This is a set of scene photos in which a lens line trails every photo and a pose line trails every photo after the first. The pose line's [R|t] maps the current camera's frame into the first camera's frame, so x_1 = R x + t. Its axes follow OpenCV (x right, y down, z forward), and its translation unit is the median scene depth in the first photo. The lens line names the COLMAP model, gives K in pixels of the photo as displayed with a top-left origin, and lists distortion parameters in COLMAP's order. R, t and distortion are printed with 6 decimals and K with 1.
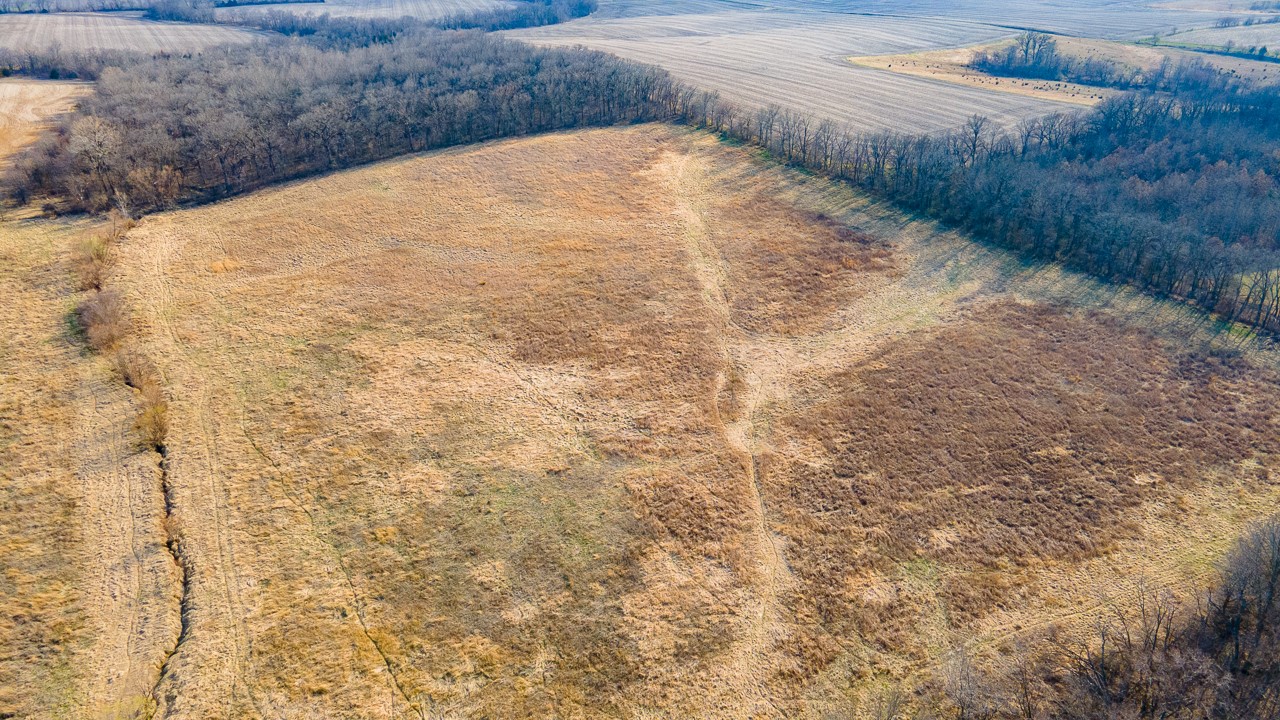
lens RADIAL K [[933.2, 0, 640.0], [0, 933.2, 360.0], [0, 0, 1]] dist [0.042848, 0.008618]
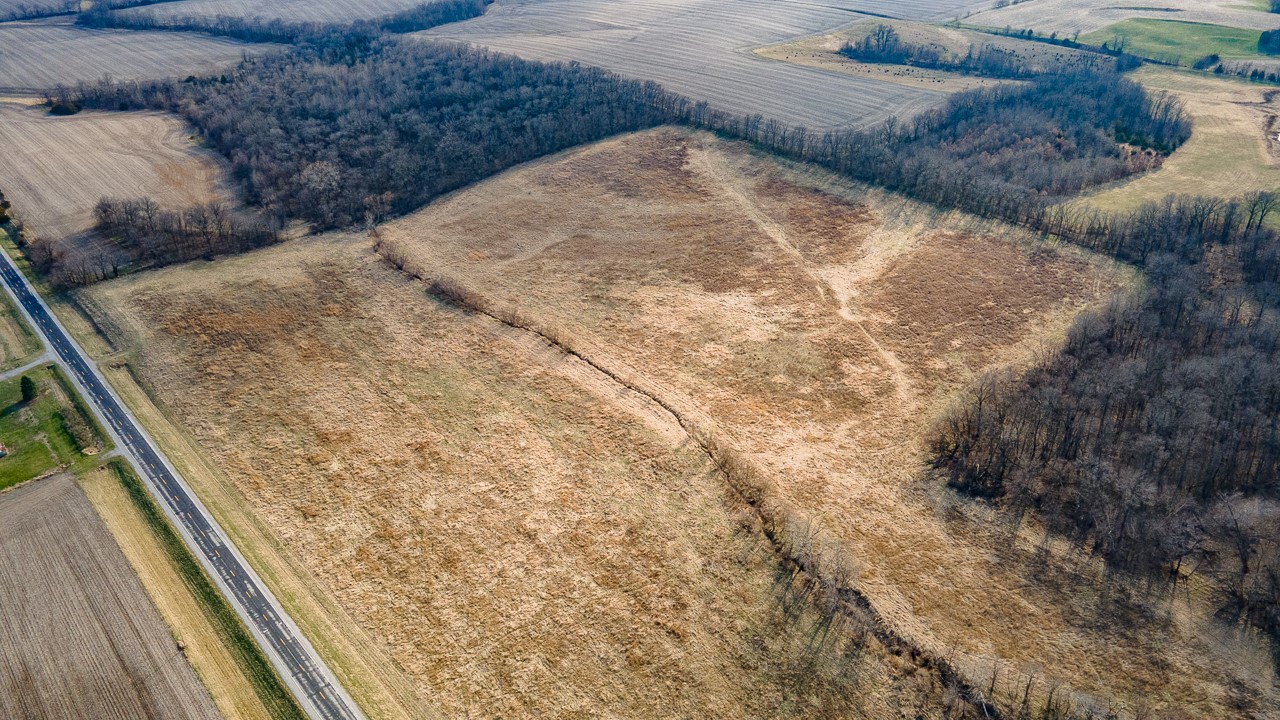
lens RADIAL K [[934.5, 0, 640.0], [0, 934.5, 360.0], [0, 0, 1]] dist [0.021943, 0.039222]
pose [[0.976153, -0.119099, 0.181498, -0.544415], [0.105986, 0.991116, 0.080344, -0.025251], [-0.189455, -0.059191, 0.980104, -0.711178]]
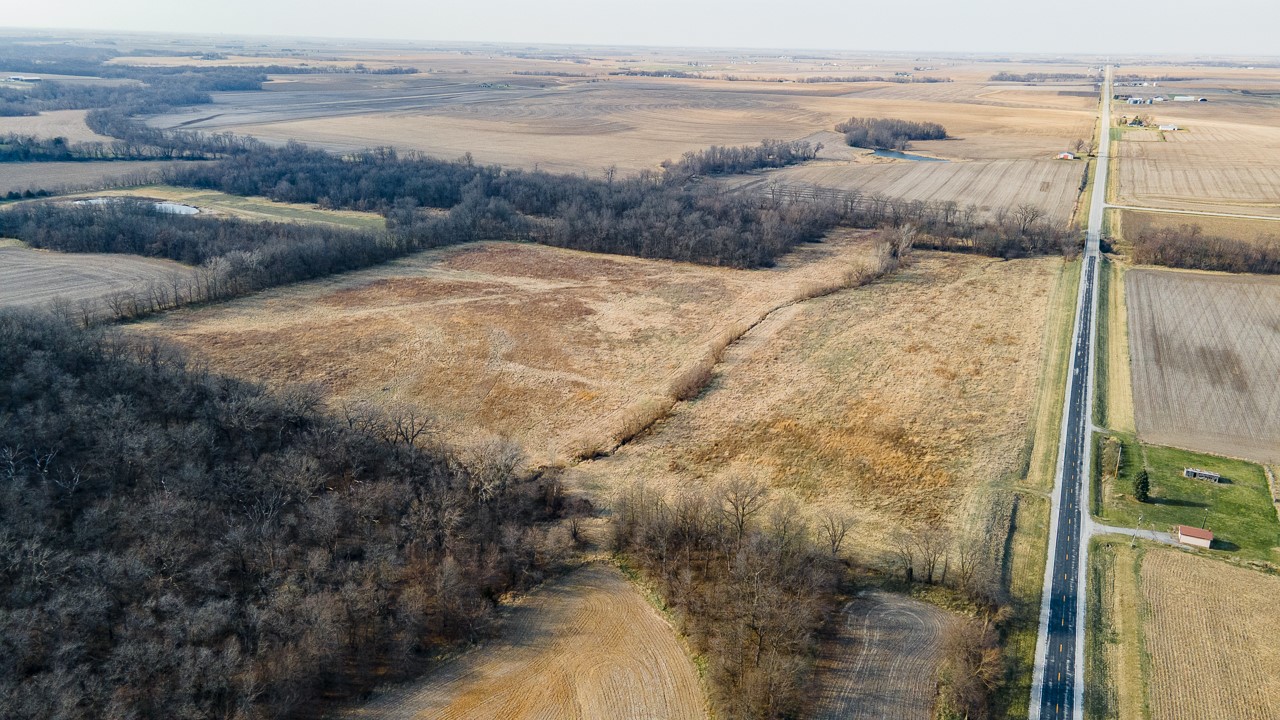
lens RADIAL K [[934.5, 0, 640.0], [0, 934.5, 360.0], [0, 0, 1]] dist [0.021943, 0.039222]
pose [[-0.586702, -0.262045, 0.766233, -1.634308], [0.329396, 0.787160, 0.521419, -0.877933], [-0.739783, 0.558311, -0.375512, 1.570117]]
